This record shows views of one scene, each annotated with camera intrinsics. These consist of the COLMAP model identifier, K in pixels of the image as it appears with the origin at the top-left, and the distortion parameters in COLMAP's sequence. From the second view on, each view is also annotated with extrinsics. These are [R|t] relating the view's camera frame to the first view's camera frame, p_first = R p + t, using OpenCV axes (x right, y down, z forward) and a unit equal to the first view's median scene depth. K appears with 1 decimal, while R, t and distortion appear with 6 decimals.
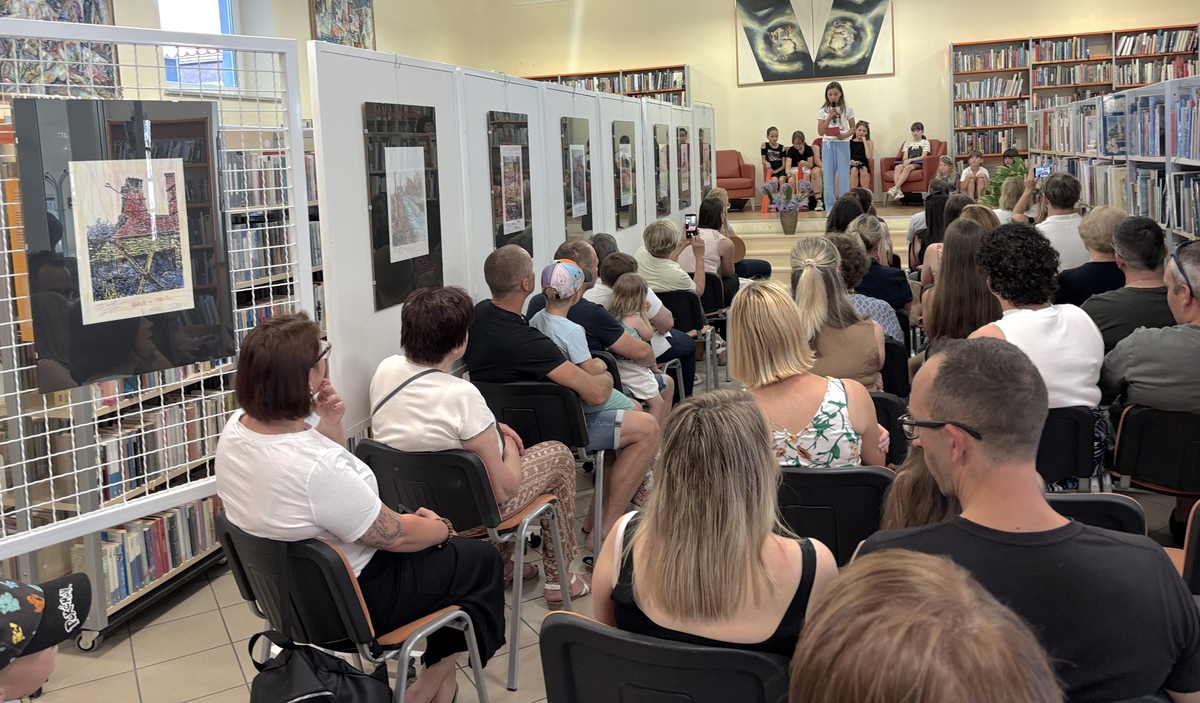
lens RADIAL K [[1027.4, 0, 532.5], [0, 1027.4, 248.2], [0, 0, 1]] dist [0.000502, -0.023816]
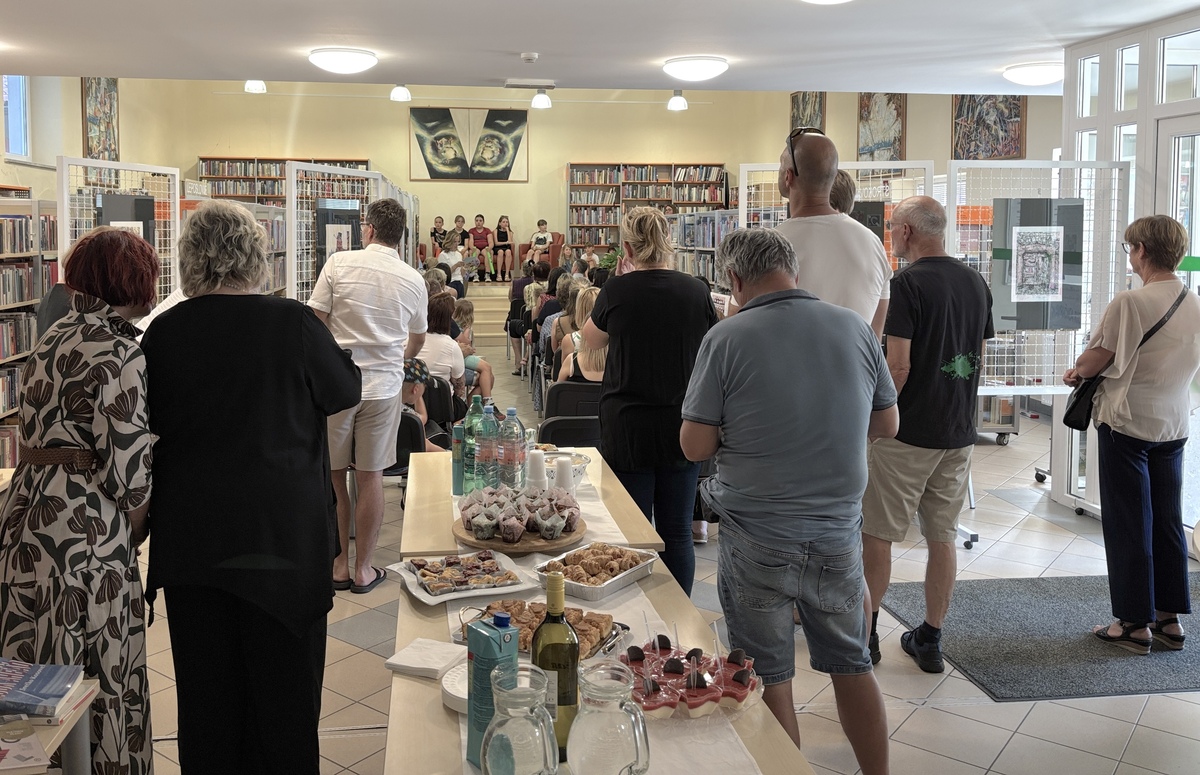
lens RADIAL K [[1081.6, 0, 579.1], [0, 1081.6, 310.4], [0, 0, 1]] dist [0.022252, -0.013161]
pose [[0.899326, 0.022651, 0.436692, -0.202669], [-0.012497, 0.999581, -0.026111, 0.034070], [-0.437100, 0.018025, 0.899232, -0.293456]]
